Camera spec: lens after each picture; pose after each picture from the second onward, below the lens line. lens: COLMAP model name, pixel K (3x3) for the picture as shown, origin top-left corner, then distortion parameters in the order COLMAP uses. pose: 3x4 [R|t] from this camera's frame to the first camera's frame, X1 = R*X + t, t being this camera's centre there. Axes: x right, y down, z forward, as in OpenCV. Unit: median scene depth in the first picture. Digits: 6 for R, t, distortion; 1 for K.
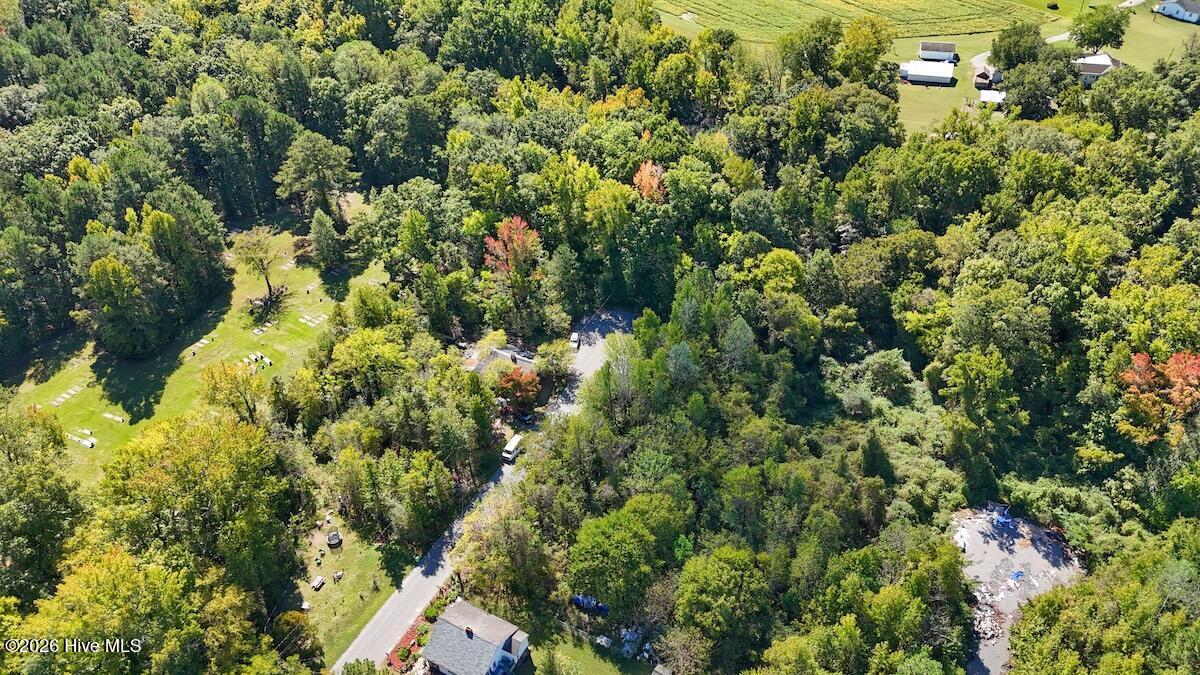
lens RADIAL K [[894.8, 0, 600.7], [0, 894.8, 338.1], [0, 0, 1]] dist [0.071761, -0.066462]
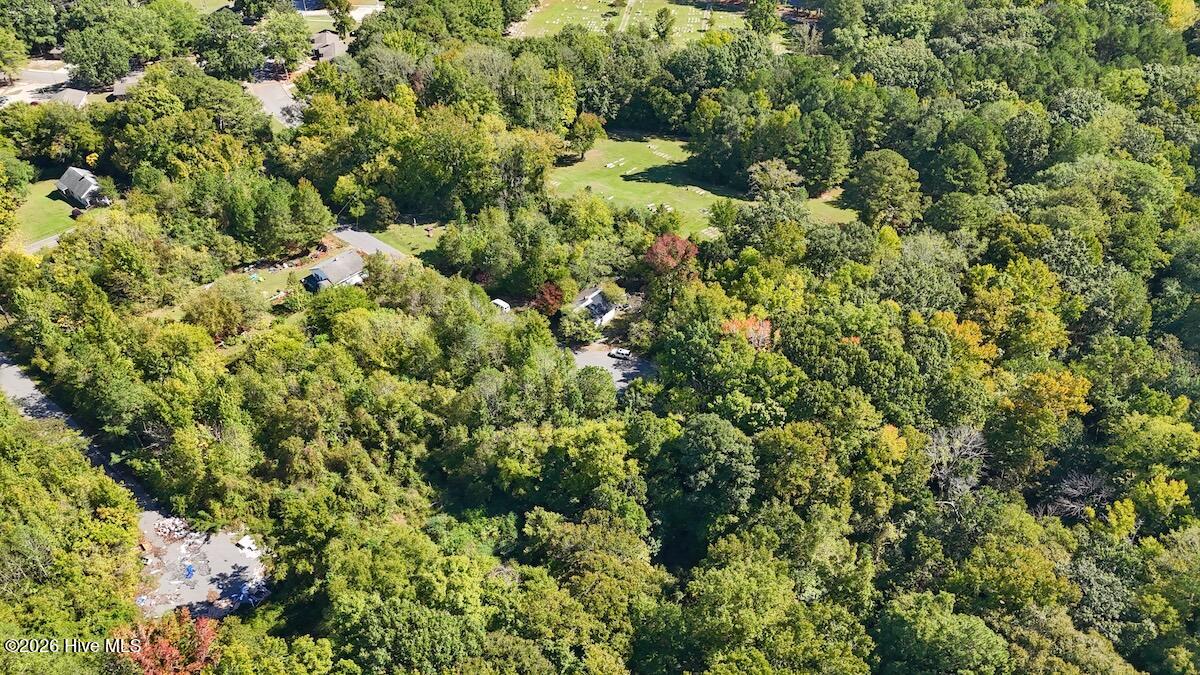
lens RADIAL K [[894.8, 0, 598.2], [0, 894.8, 348.0], [0, 0, 1]] dist [0.071761, -0.066462]
pose [[-0.226135, 0.633724, -0.739768, 0.747032], [-0.602659, 0.505626, 0.617369, -0.632923], [0.765287, 0.585437, 0.267580, 0.709123]]
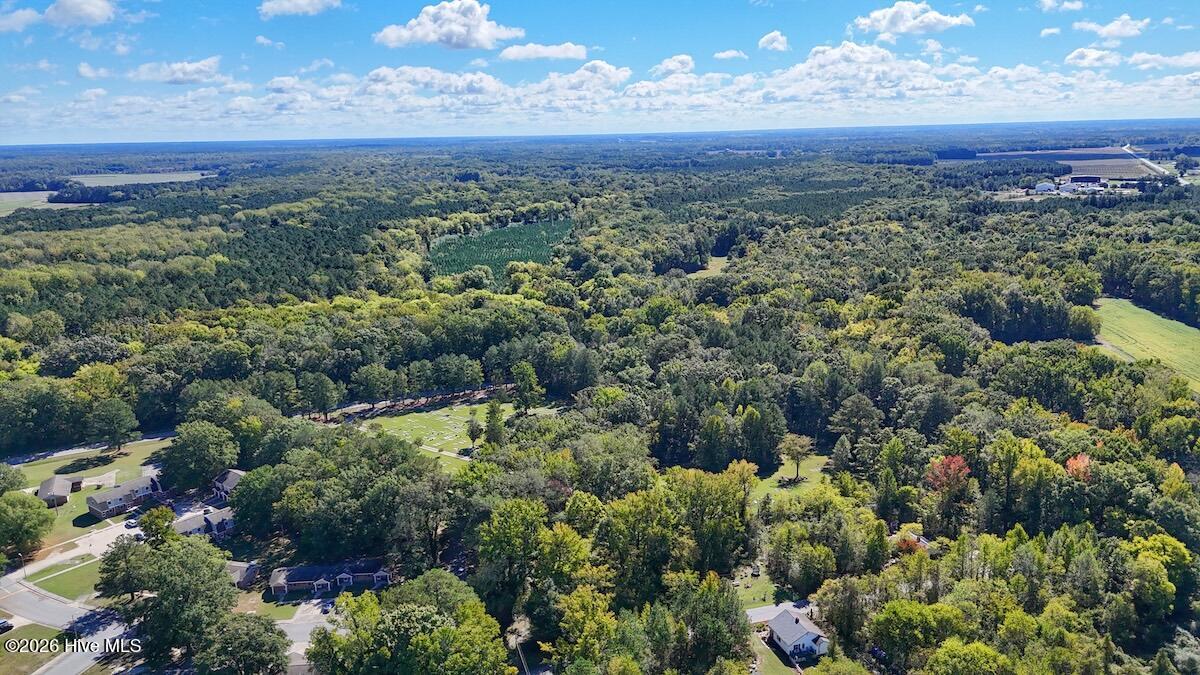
lens RADIAL K [[894.8, 0, 588.7], [0, 894.8, 325.8], [0, 0, 1]] dist [0.071761, -0.066462]
pose [[0.719355, 0.160018, -0.675961, 0.418015], [-0.438056, 0.859720, -0.262658, 0.320463], [0.539107, 0.485053, 0.688540, -0.409476]]
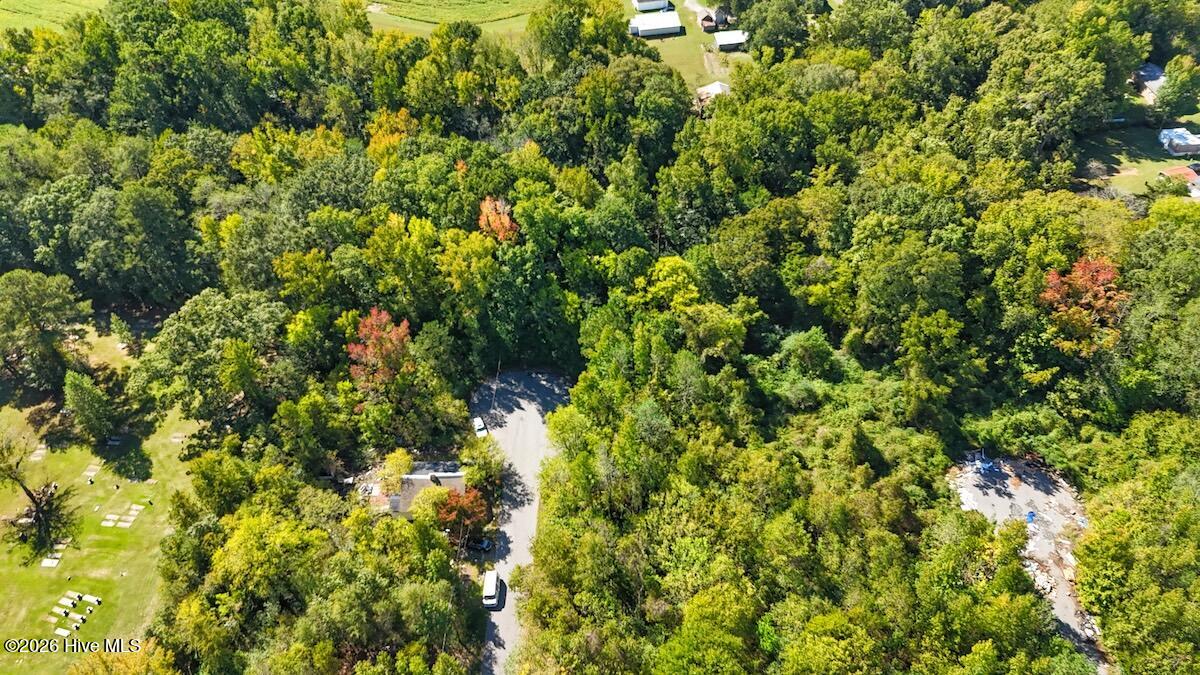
lens RADIAL K [[894.8, 0, 604.5], [0, 894.8, 338.9], [0, 0, 1]] dist [0.071761, -0.066462]
pose [[0.886995, -0.309062, 0.343103, -0.192333], [0.291193, 0.951010, 0.103860, -0.132363], [-0.358394, 0.007786, 0.933538, 0.167393]]
